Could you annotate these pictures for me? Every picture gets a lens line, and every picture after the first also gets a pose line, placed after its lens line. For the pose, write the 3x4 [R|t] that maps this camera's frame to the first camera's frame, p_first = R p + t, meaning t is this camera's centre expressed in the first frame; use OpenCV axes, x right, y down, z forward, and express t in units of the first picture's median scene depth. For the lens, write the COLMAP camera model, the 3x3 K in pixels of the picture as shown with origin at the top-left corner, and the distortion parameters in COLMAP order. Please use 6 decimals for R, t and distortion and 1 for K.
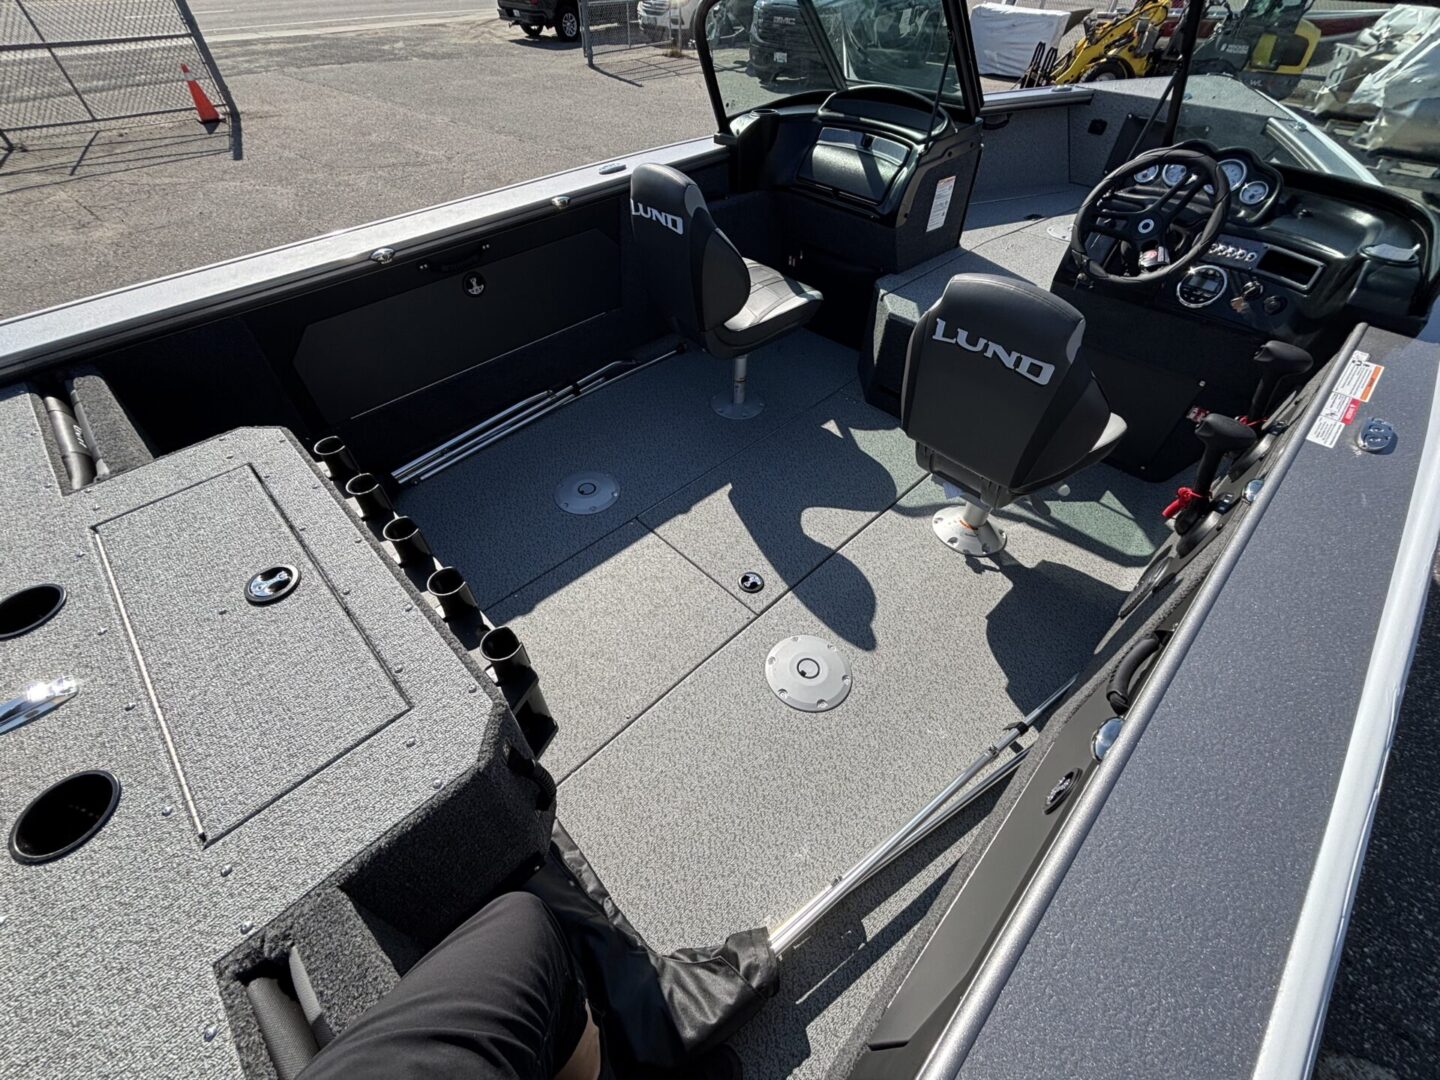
lens RADIAL K [[573.9, 0, 720.0], [0, 573.9, 540.0], [0, 0, 1]] dist [-0.002279, 0.000007]
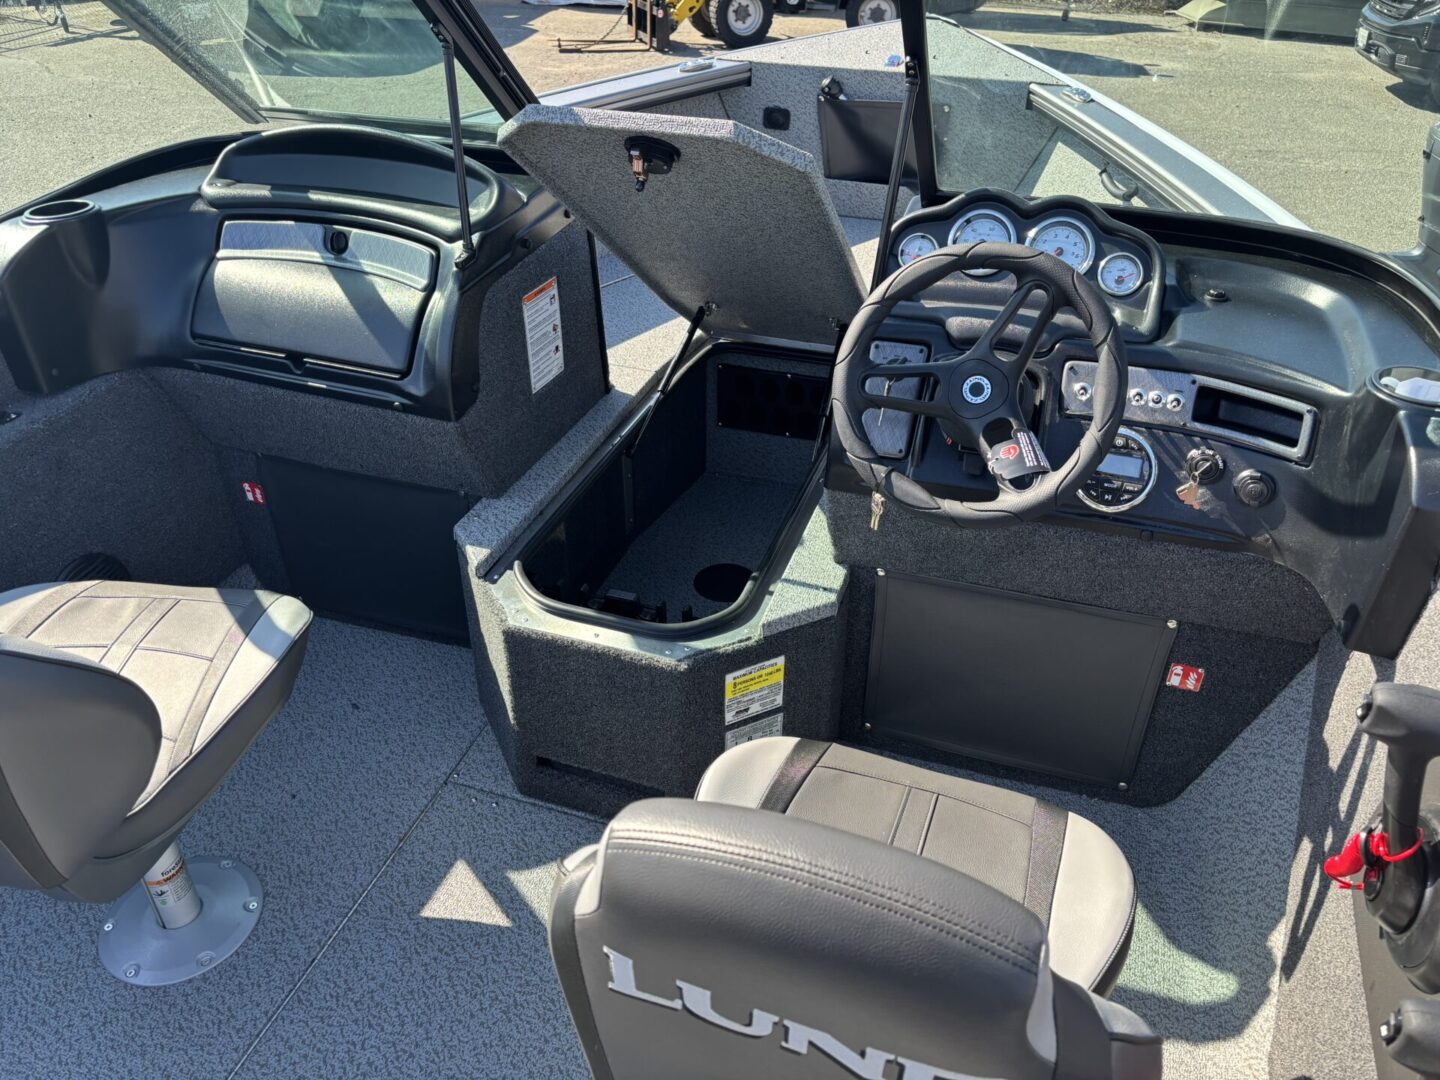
lens RADIAL K [[1079.2, 0, 716.1], [0, 1079.2, 545.8], [0, 0, 1]] dist [0.072228, -0.090393]
pose [[0.892545, -0.256020, 0.371238, 0.157387], [0.331770, 0.930366, -0.156038, -0.273091], [-0.305438, 0.262437, 0.915333, 0.230613]]
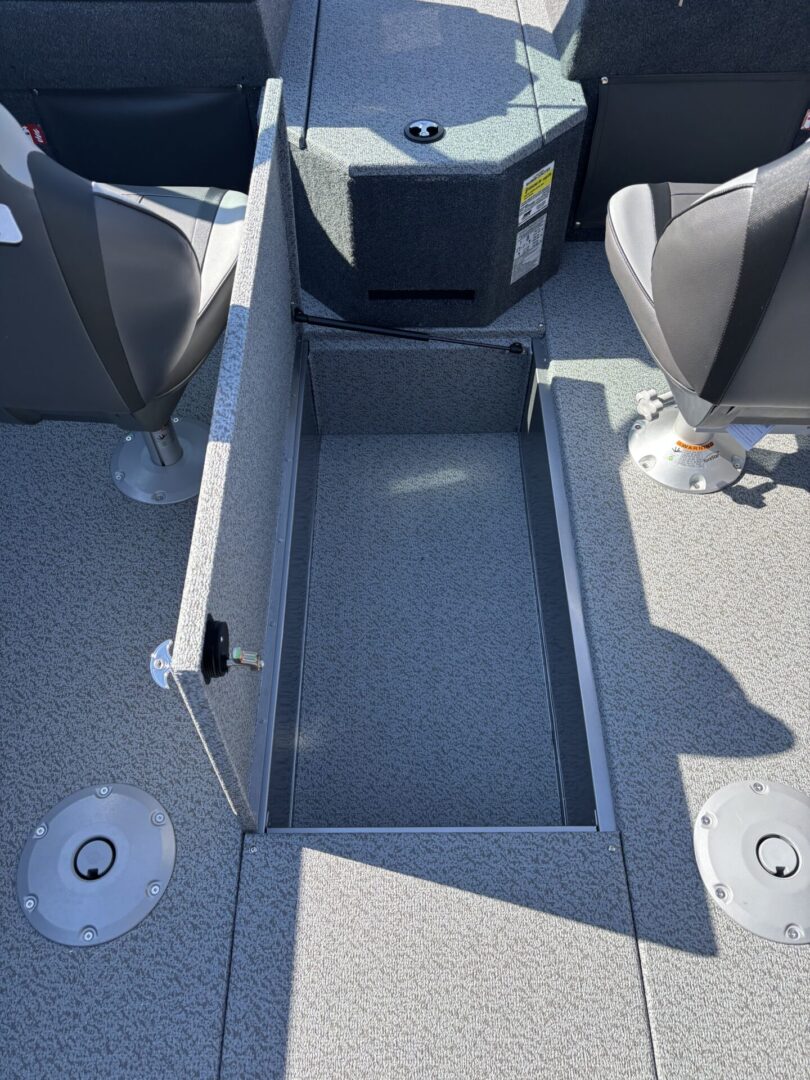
lens RADIAL K [[818.4, 0, 397.5], [0, 818.4, 538.2], [0, 0, 1]] dist [0.042012, -0.043739]
pose [[0.701709, -0.598183, 0.387016, -0.162401], [0.534603, 0.801154, 0.268985, -0.308694], [-0.470962, 0.018151, 0.881967, 0.337867]]
